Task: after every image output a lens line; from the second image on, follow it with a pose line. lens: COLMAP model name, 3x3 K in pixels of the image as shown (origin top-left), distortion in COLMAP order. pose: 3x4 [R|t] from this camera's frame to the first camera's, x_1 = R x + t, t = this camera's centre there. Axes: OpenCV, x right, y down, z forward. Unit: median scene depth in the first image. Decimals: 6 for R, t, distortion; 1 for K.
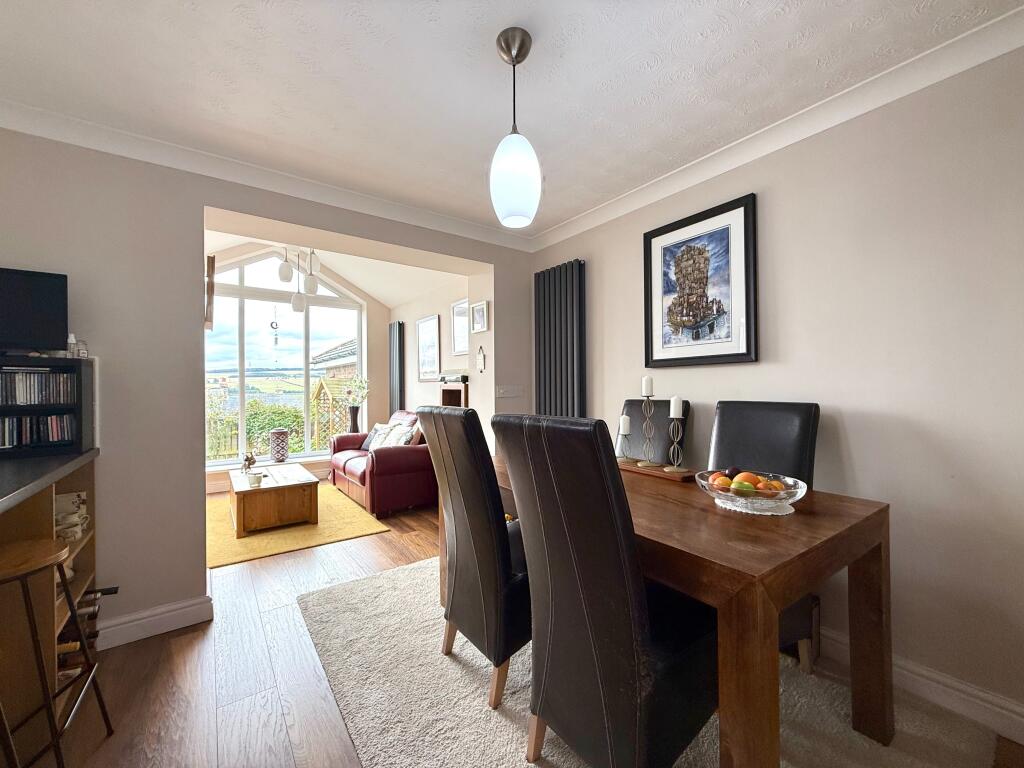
lens RADIAL K [[408.2, 0, 511.4], [0, 408.2, 386.6], [0, 0, 1]] dist [-0.003636, 0.000628]
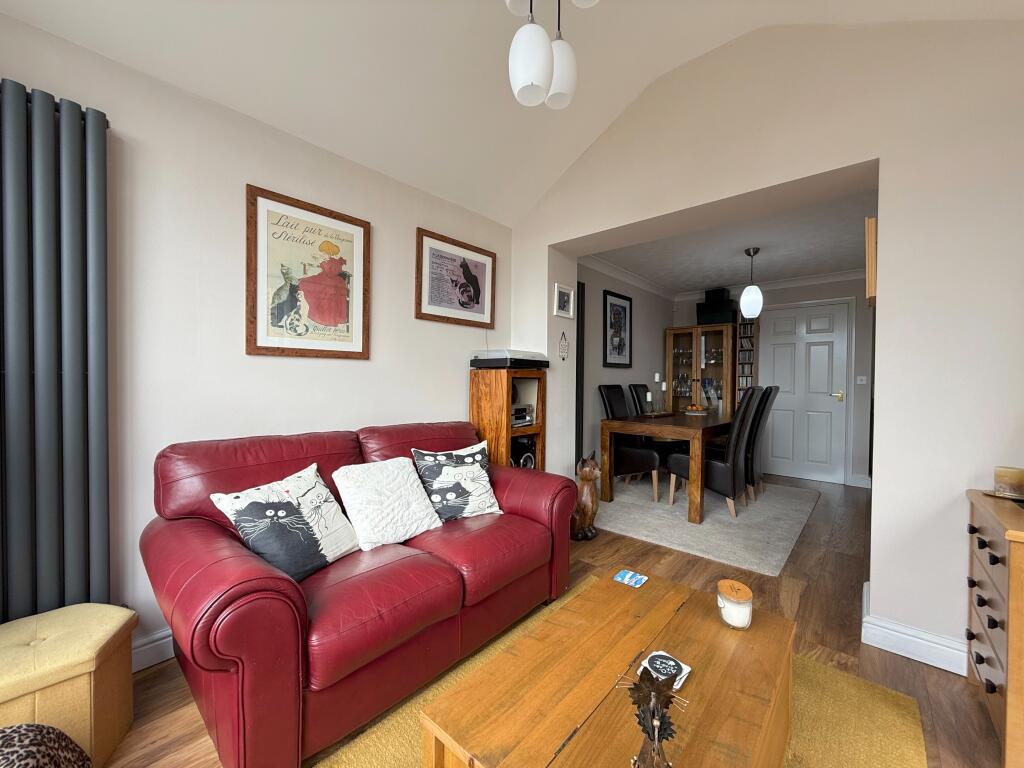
lens RADIAL K [[408.2, 0, 509.8], [0, 408.2, 382.8], [0, 0, 1]] dist [-0.003636, 0.000628]
pose [[-0.198534, -0.006581, 0.980072, -1.675413], [-0.011943, 0.999919, 0.004295, 0.026750], [-0.980021, -0.010852, -0.198597, 2.237499]]
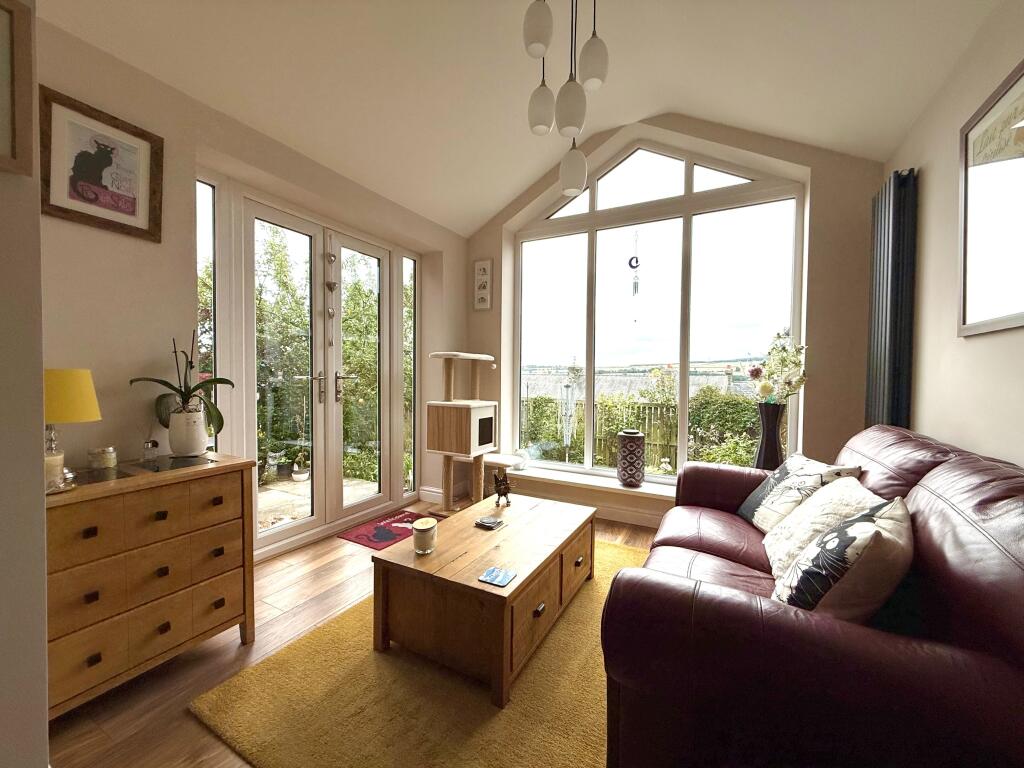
lens RADIAL K [[408.2, 0, 507.9], [0, 408.2, 383.3], [0, 0, 1]] dist [-0.003636, 0.000628]
pose [[0.398231, 0.031566, -0.916742, -0.097698], [0.002373, 0.999369, 0.035442, 0.011615], [0.917282, -0.016289, 0.397905, 0.659114]]
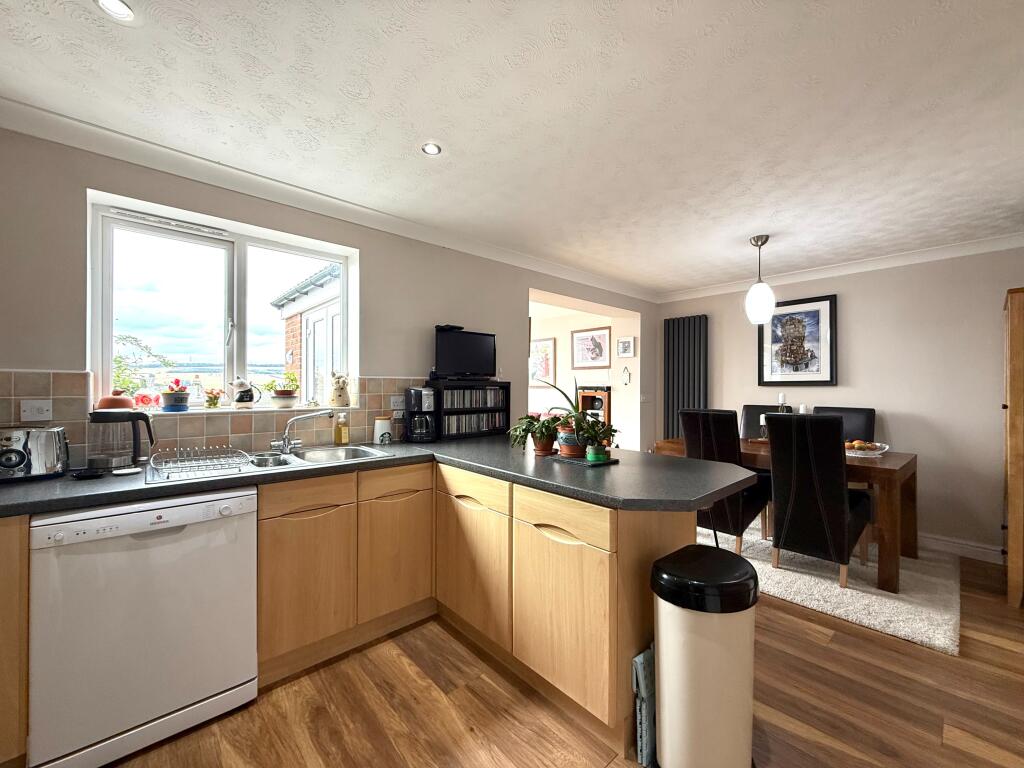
lens RADIAL K [[408.2, 0, 508.3], [0, 408.2, 386.9], [0, 0, 1]] dist [-0.003636, 0.000628]
pose [[0.995821, 0.011562, 0.090588, -1.071497], [-0.011729, 0.999930, 0.001318, -0.041465], [-0.090566, -0.002375, 0.995888, -0.721141]]
